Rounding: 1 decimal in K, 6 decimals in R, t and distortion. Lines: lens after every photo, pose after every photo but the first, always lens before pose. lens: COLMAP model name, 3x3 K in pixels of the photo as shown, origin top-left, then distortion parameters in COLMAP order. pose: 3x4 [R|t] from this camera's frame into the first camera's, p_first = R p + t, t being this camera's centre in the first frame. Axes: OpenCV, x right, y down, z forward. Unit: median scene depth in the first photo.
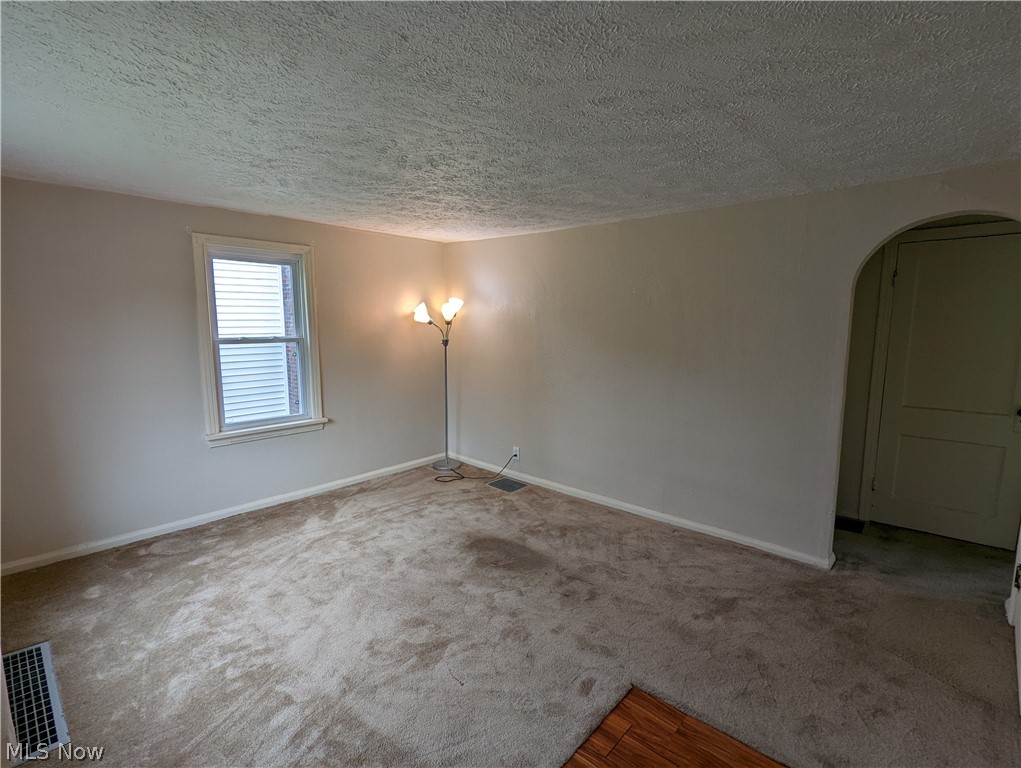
lens RADIAL K [[483.4, 0, 509.9], [0, 483.4, 383.9], [0, 0, 1]] dist [-0.000494, 0.001066]
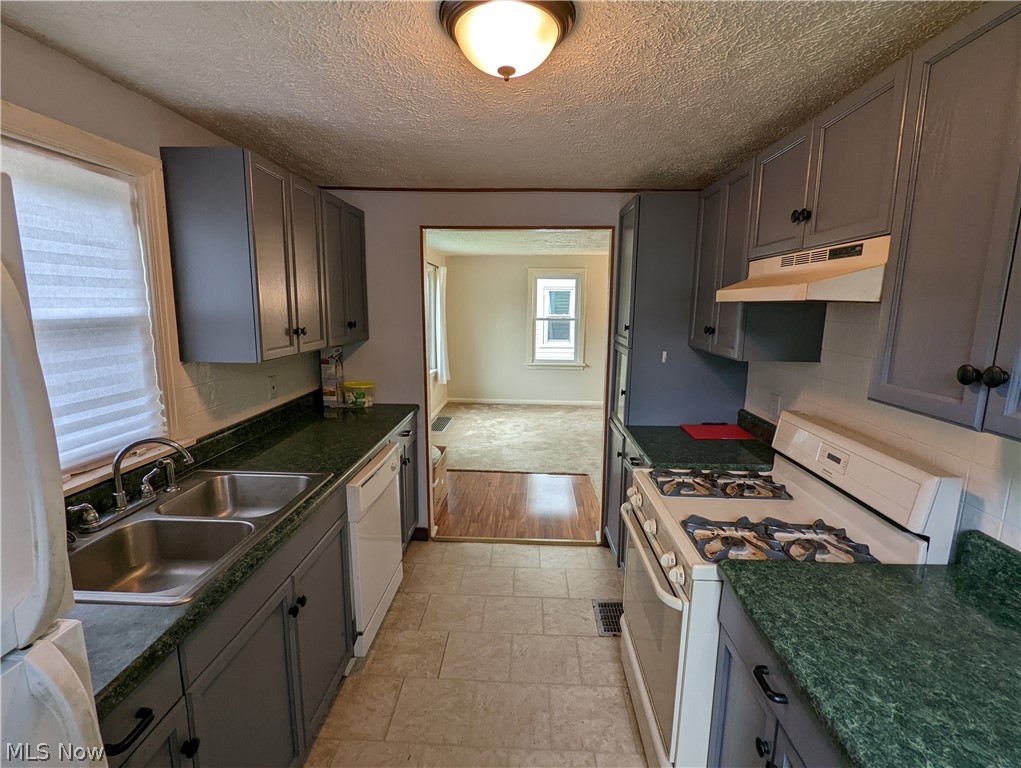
lens RADIAL K [[483.4, 0, 512.1], [0, 483.4, 384.3], [0, 0, 1]] dist [-0.000494, 0.001066]
pose [[0.637412, 0.124110, -0.760462, 0.973901], [-0.105561, 0.991703, 0.073368, 0.051821], [0.763258, 0.033510, 0.645224, -0.418961]]
